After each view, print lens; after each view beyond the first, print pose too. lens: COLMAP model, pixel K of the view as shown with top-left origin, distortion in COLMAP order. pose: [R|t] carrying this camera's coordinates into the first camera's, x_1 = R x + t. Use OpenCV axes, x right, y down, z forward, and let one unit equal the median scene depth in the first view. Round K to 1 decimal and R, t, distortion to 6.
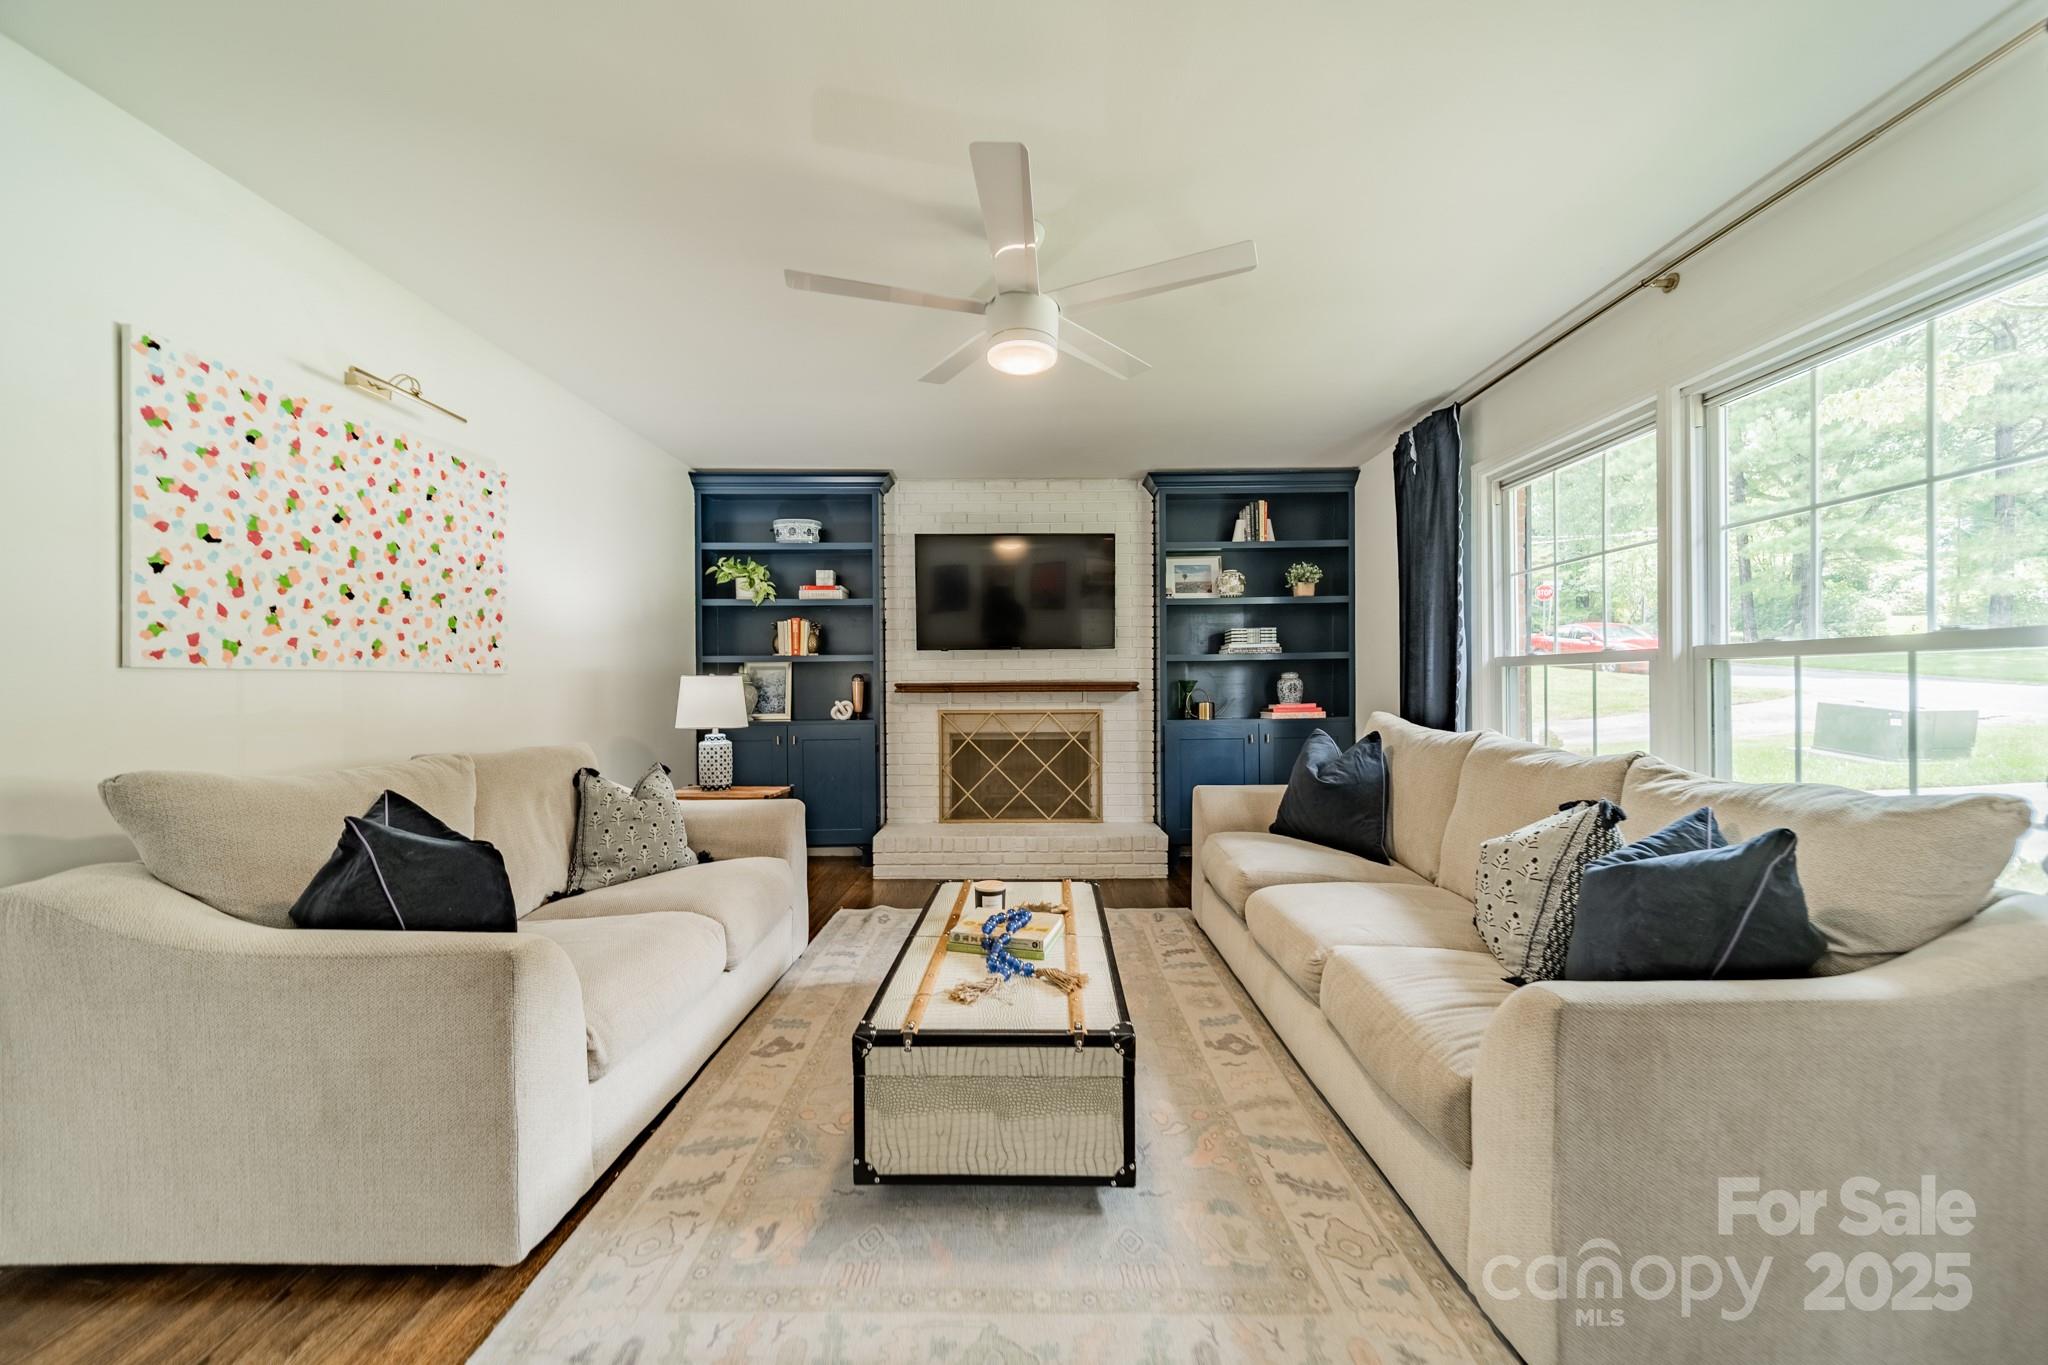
lens RADIAL K [[727.7, 0, 1034.3], [0, 727.7, 682.3], [0, 0, 1]] dist [0.007204, 0.000448]
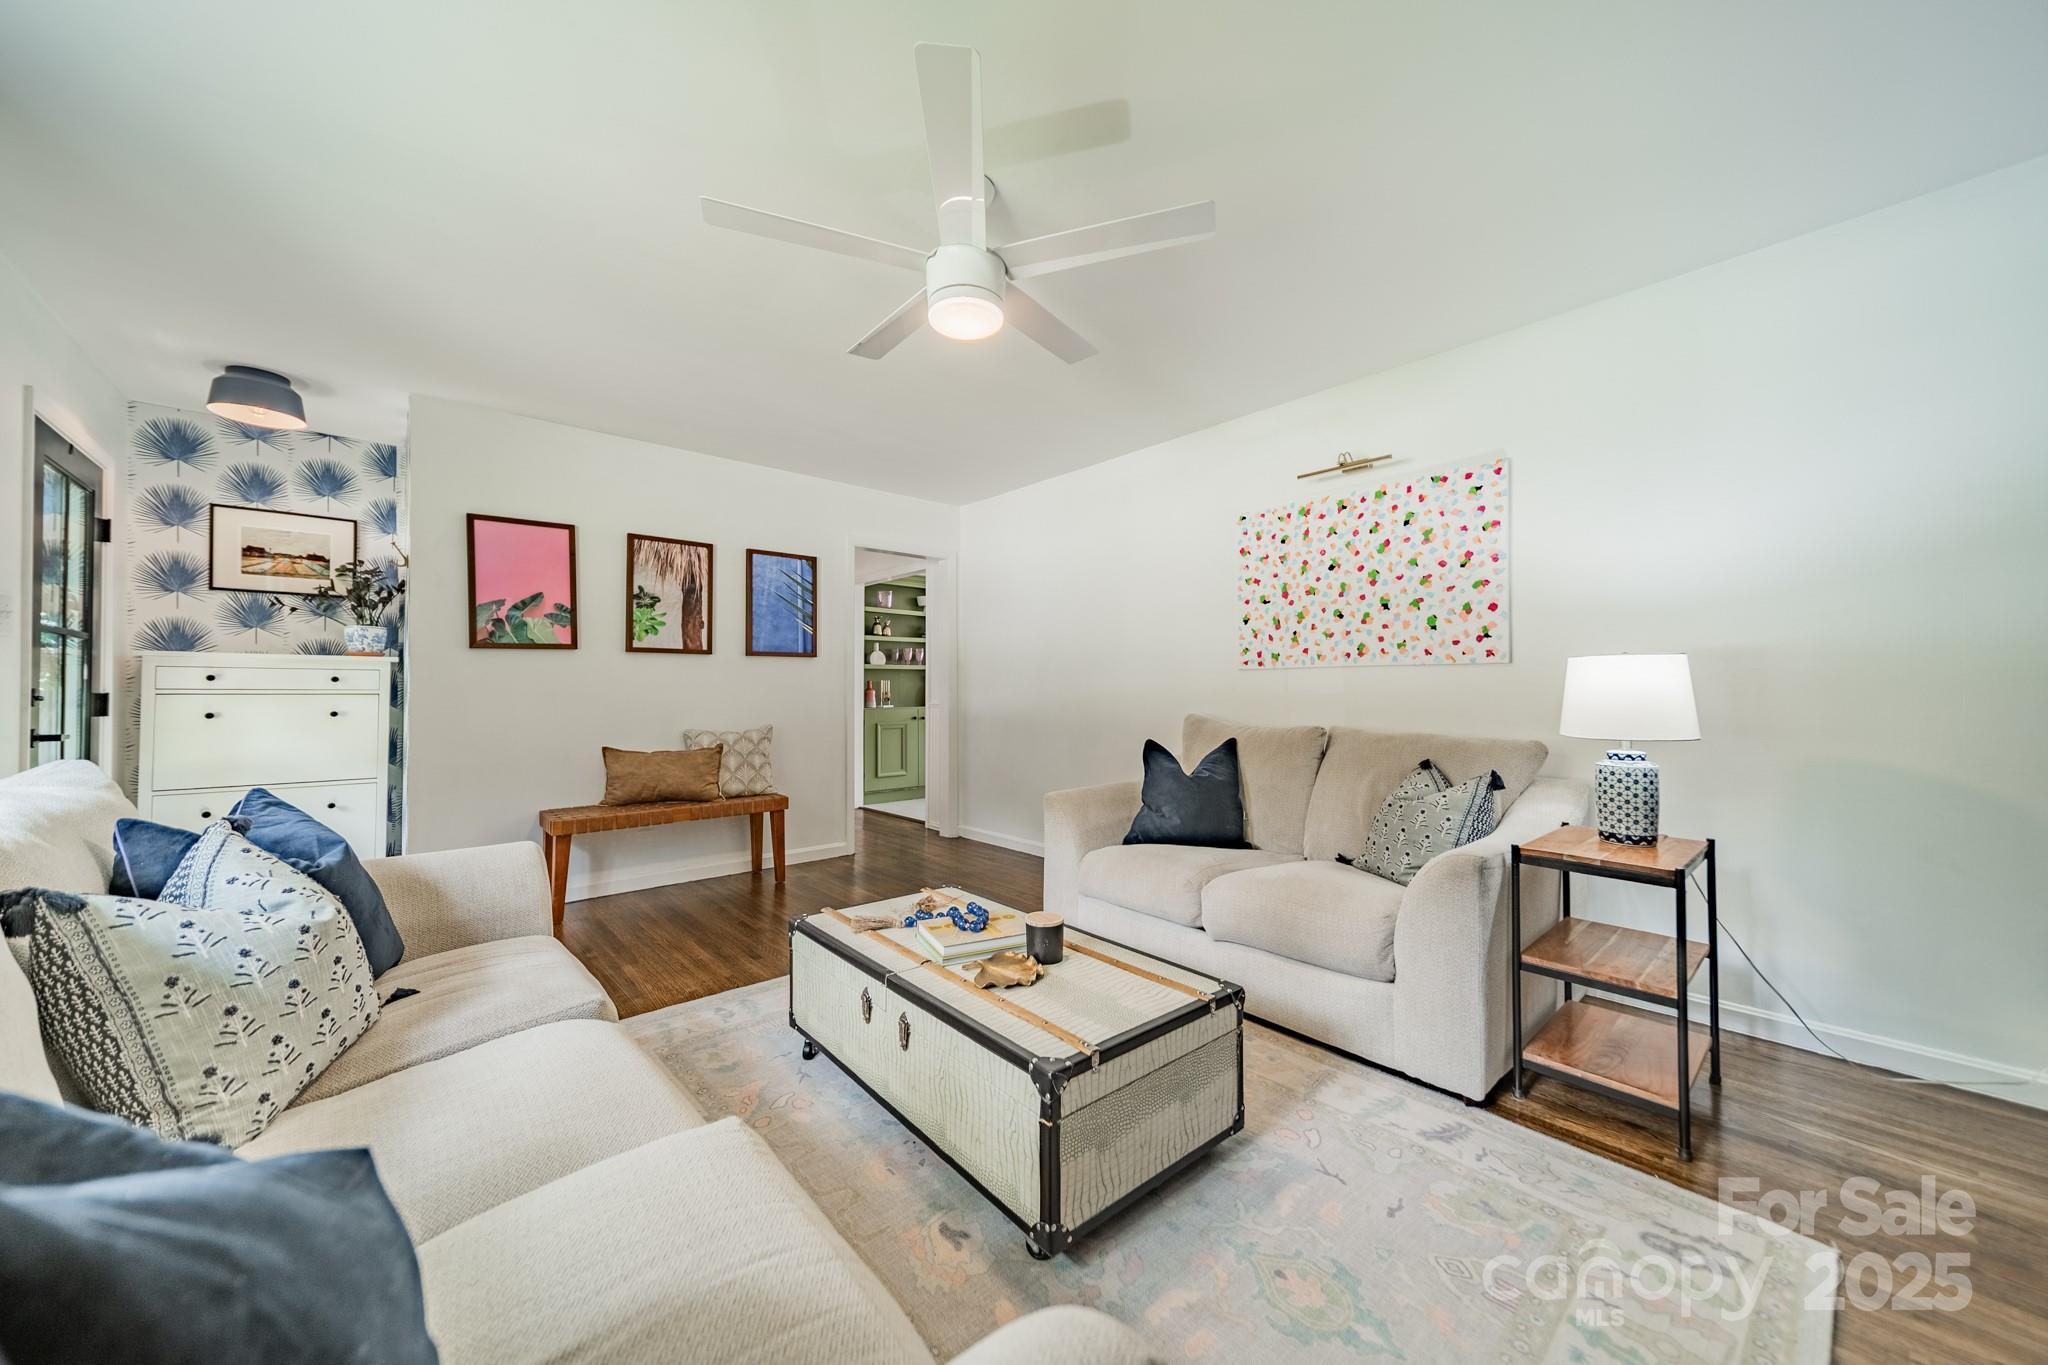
lens RADIAL K [[727.7, 0, 1028.2], [0, 727.7, 680.1], [0, 0, 1]] dist [0.007204, 0.000448]
pose [[-0.756020, -0.001390, -0.654547, 0.426053], [0.006900, 0.999925, -0.010094, 0.018495], [0.654513, -0.012148, -0.755954, 1.404669]]
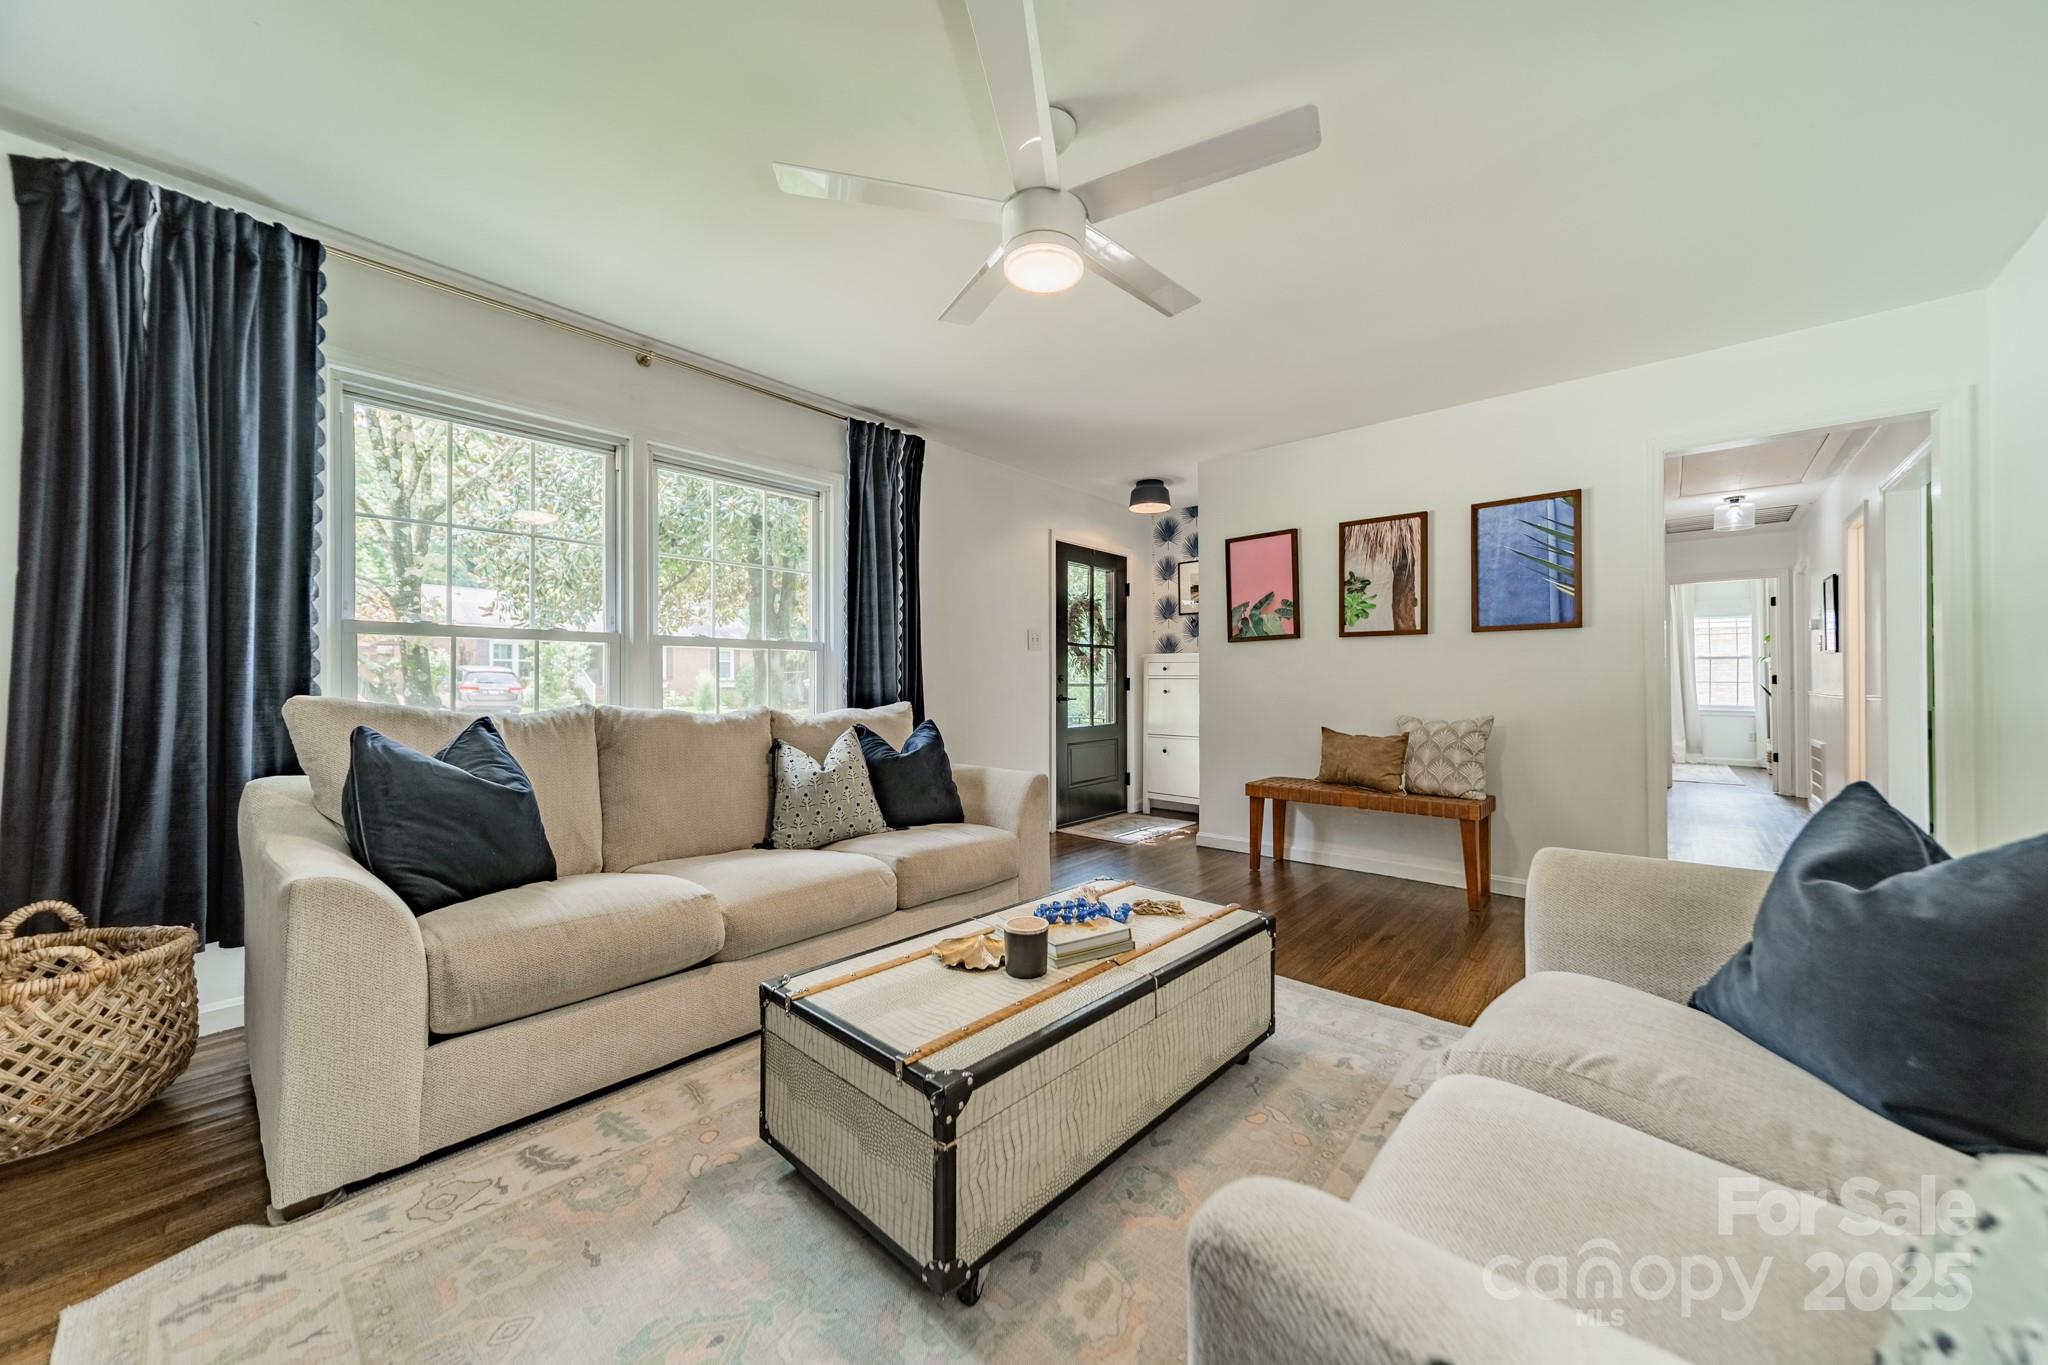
lens RADIAL K [[727.7, 0, 1034.6], [0, 727.7, 679.4], [0, 0, 1]] dist [0.007204, 0.000448]
pose [[-0.749405, 0.008937, 0.662051, -0.466190], [0.002836, 0.999943, -0.010289, 0.043483], [-0.662106, -0.005833, -0.749388, 1.331576]]
